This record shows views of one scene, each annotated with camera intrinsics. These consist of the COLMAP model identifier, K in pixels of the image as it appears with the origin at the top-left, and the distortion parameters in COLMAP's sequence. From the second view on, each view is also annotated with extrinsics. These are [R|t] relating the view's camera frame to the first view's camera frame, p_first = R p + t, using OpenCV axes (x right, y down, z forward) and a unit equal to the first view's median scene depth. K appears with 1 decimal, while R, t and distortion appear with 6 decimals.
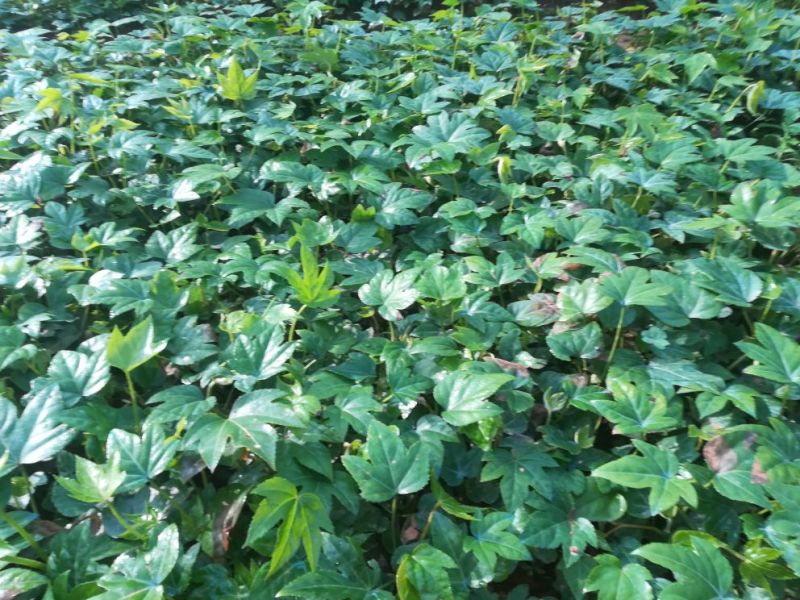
lens RADIAL K [[631.2, 0, 400.0], [0, 631.2, 300.0], [0, 0, 1]] dist [0.083405, -0.113259]
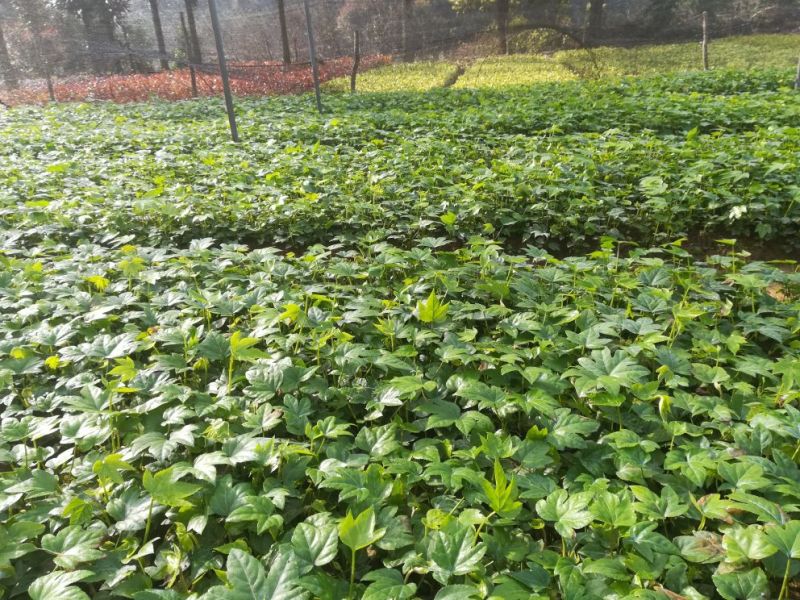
lens RADIAL K [[631.2, 0, 400.0], [0, 631.2, 300.0], [0, 0, 1]] dist [0.083405, -0.113259]
pose [[0.977183, 0.078002, -0.197559, -0.091487], [-0.130864, 0.953719, -0.270732, -0.020200], [0.167298, 0.290408, 0.942165, -0.214440]]
